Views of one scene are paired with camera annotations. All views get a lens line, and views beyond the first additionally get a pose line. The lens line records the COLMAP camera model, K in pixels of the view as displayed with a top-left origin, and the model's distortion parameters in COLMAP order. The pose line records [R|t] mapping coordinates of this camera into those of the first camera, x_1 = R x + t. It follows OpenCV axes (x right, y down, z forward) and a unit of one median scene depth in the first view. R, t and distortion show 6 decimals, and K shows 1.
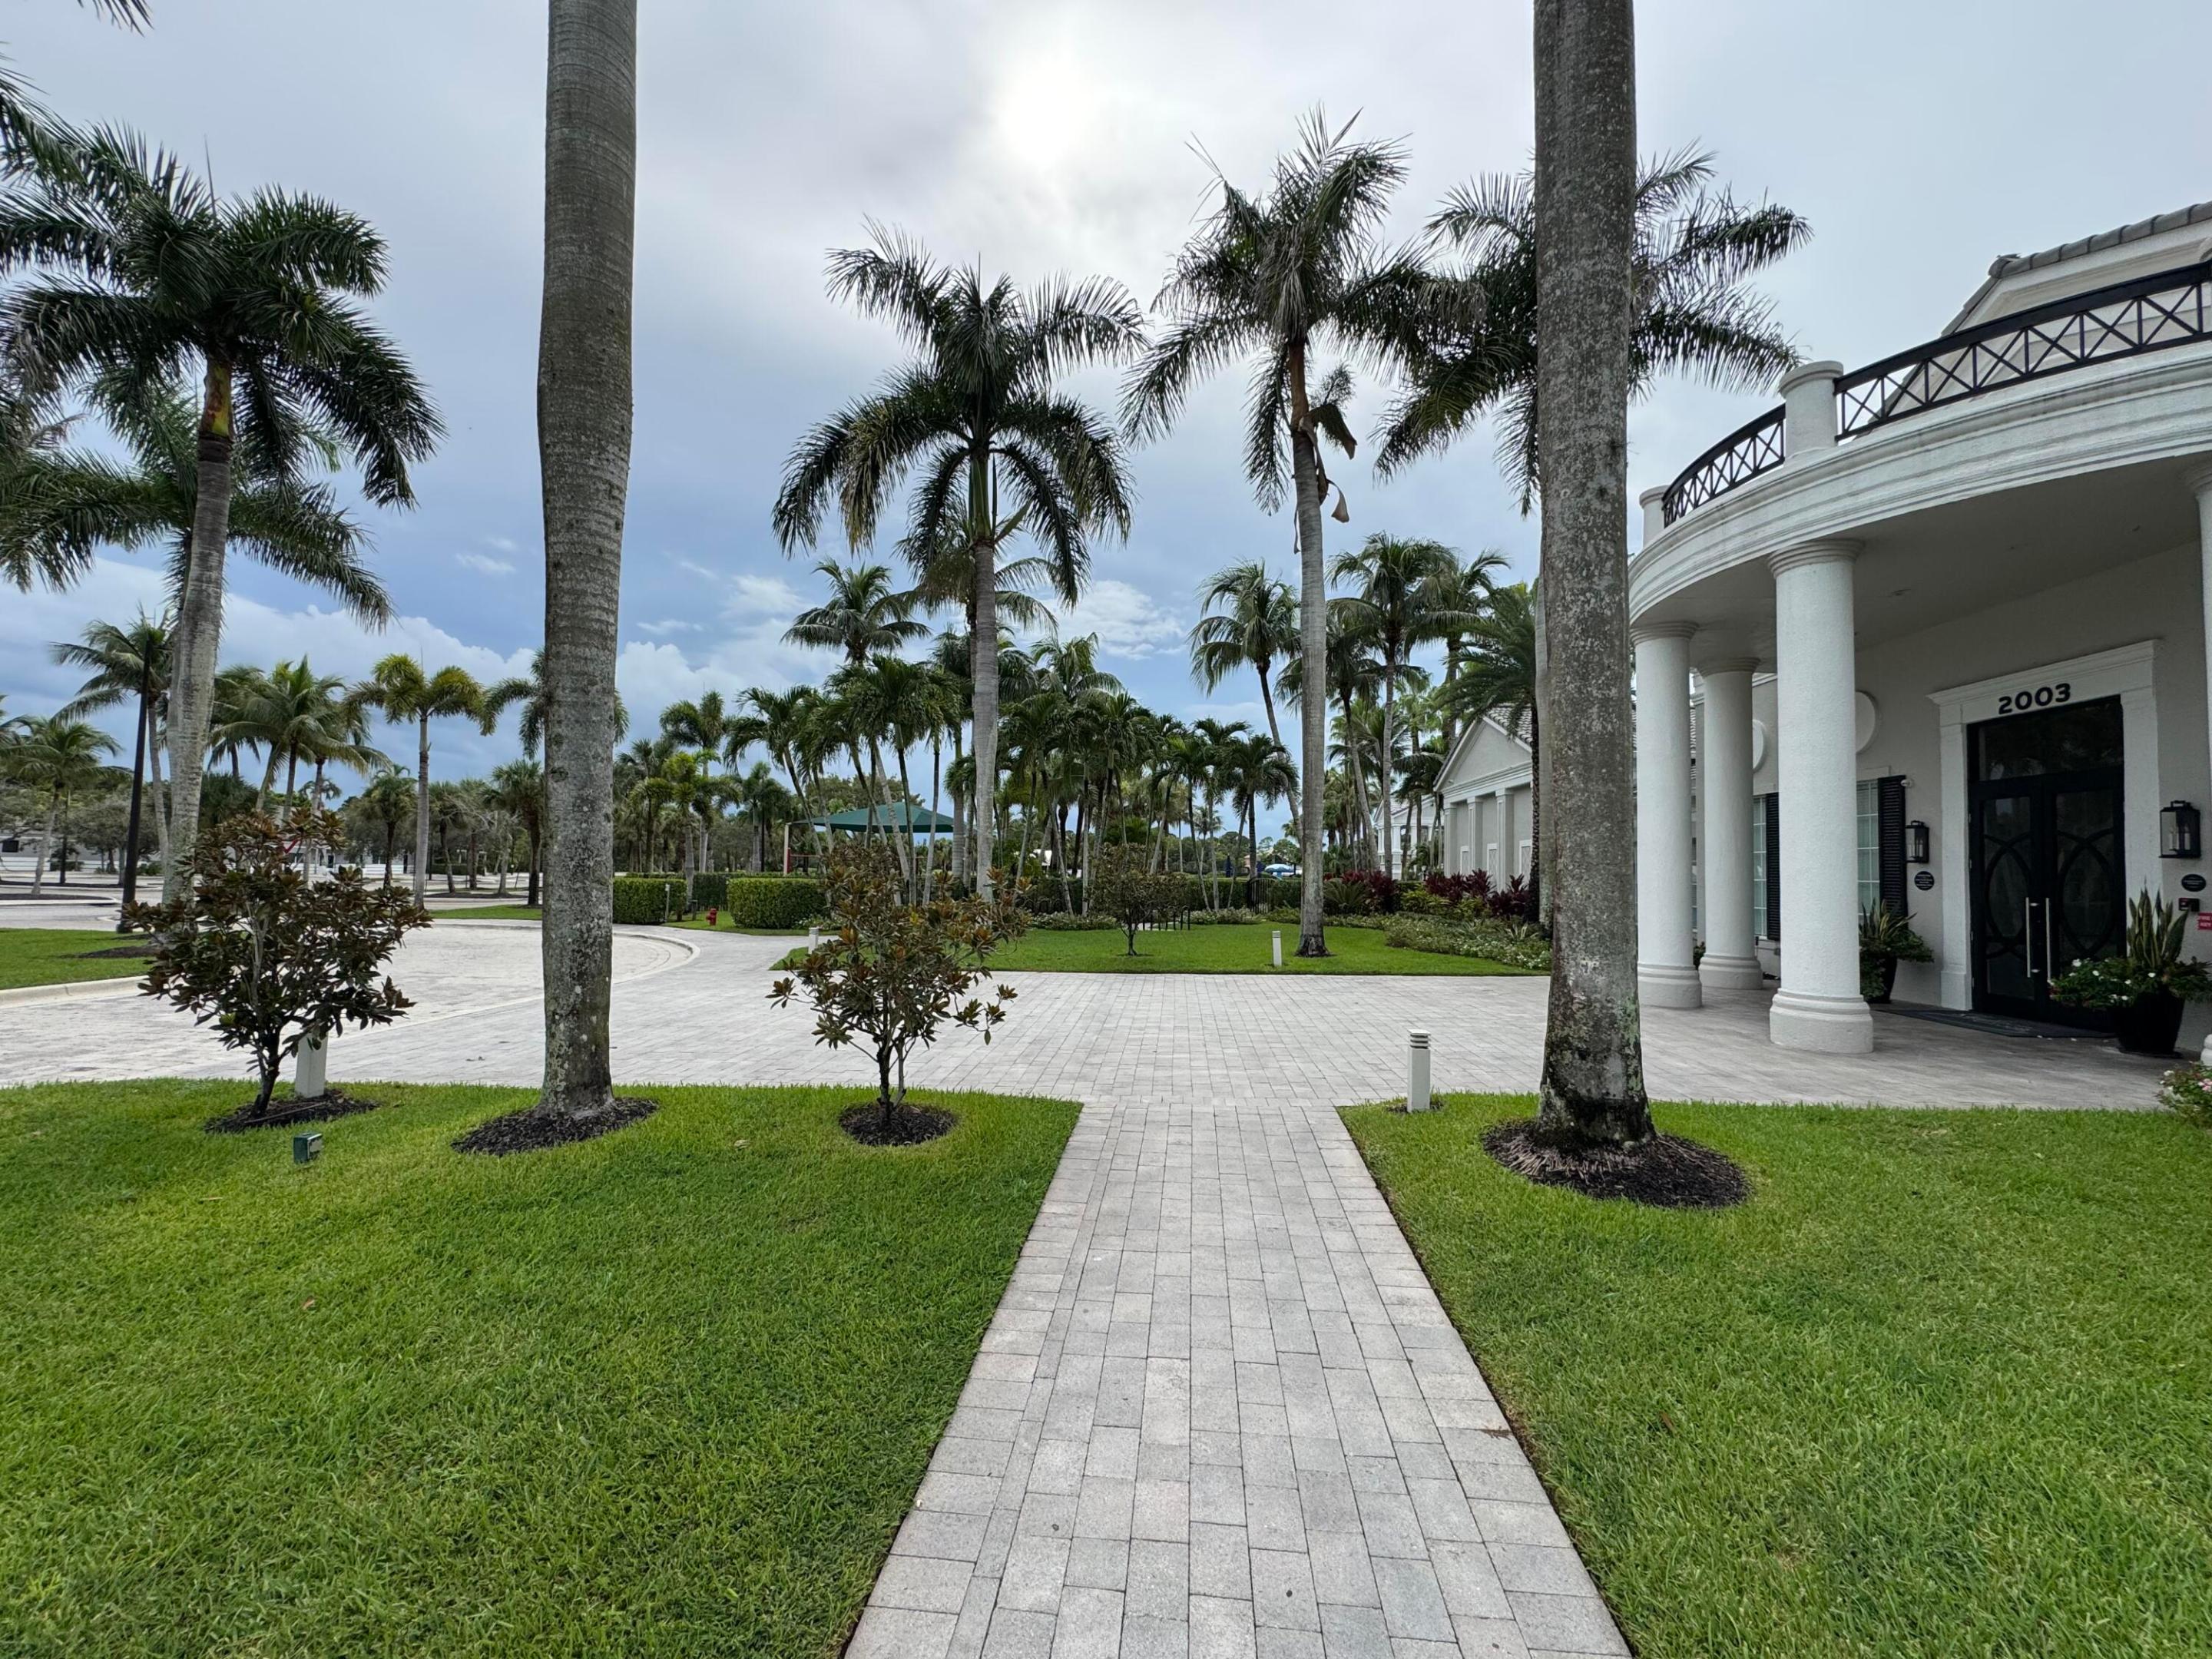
lens RADIAL K [[883.9, 0, 1106.1], [0, 883.9, 834.2], [0, 0, 1]] dist [-0.002558, 0.000107]
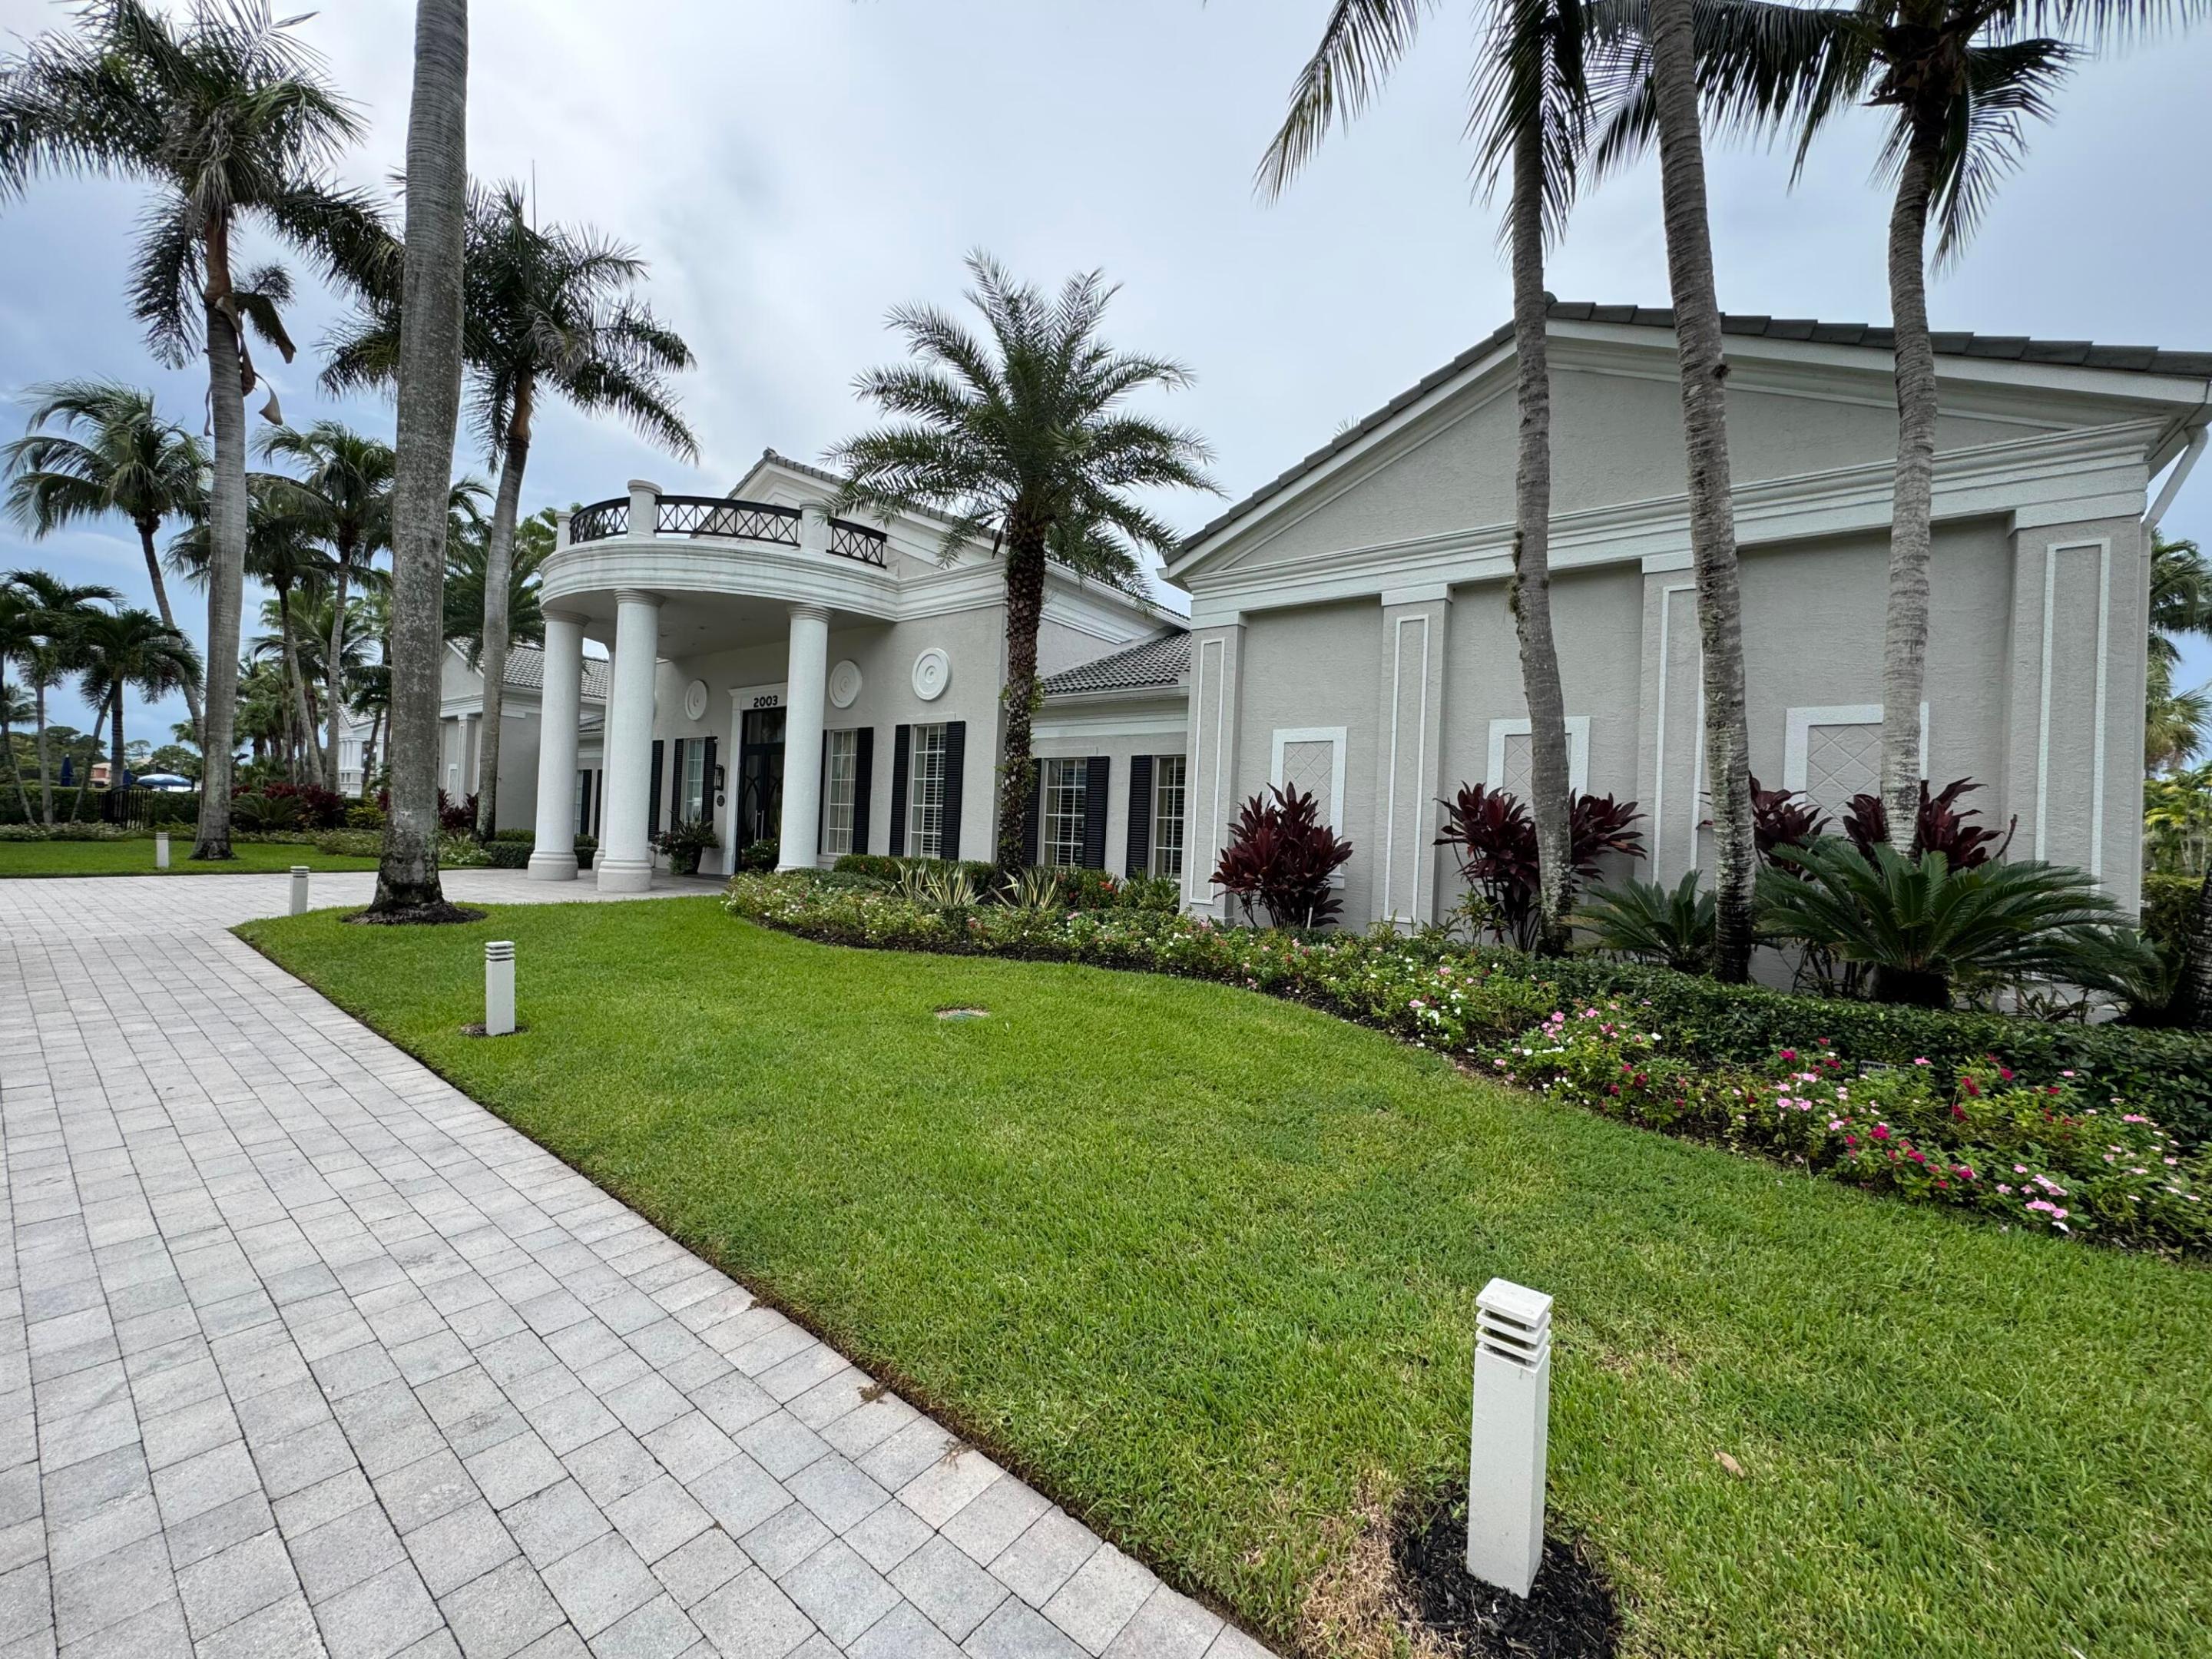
lens RADIAL K [[882.2, 0, 1105.8], [0, 882.2, 832.3], [0, 0, 1]] dist [-0.002336, 0.000413]
pose [[0.528281, 0.010922, 0.849000, -0.038023], [-0.070294, 0.997047, 0.030913, 0.003278], [-0.846155, -0.076010, 0.527489, -0.182219]]
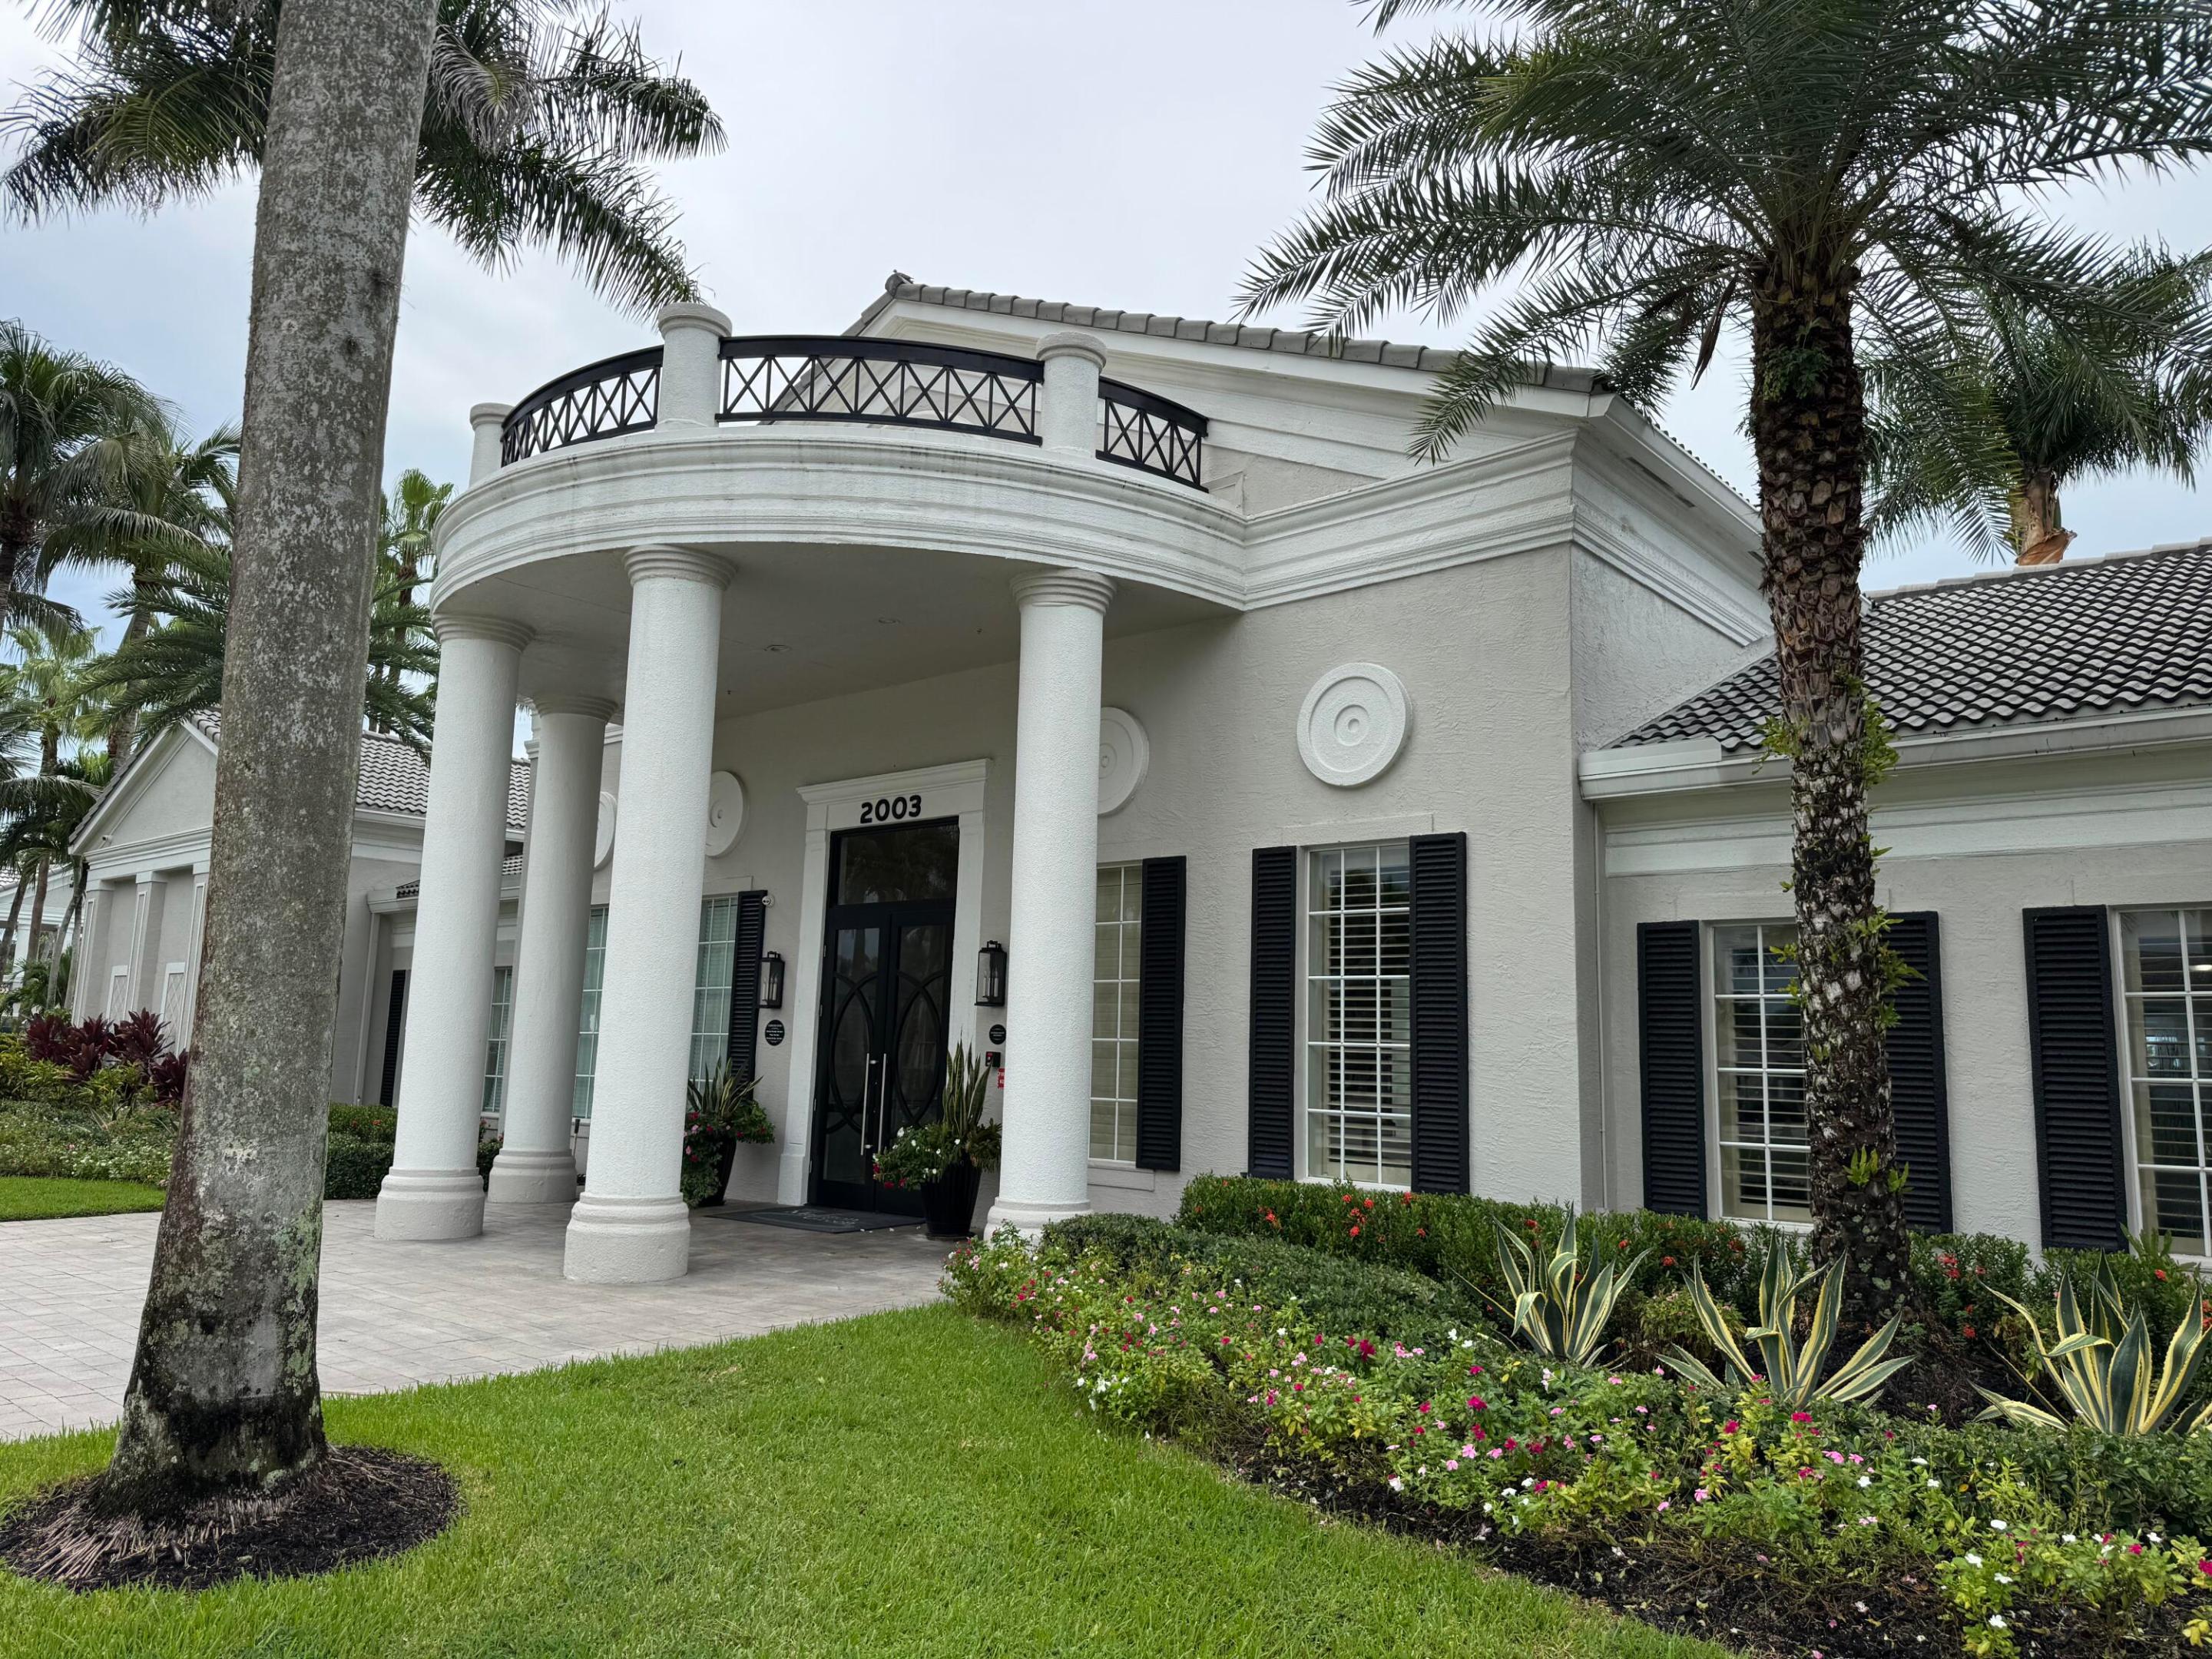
lens RADIAL K [[1548.3, 0, 1106.0], [0, 1548.3, 829.5], [0, 0, 1]] dist [0.039004, -0.047212]
pose [[0.590452, 0.117139, 0.798526, 0.008849], [-0.051387, 0.992860, -0.107650, 0.003100], [-0.805435, 0.022529, 0.592256, -0.003347]]
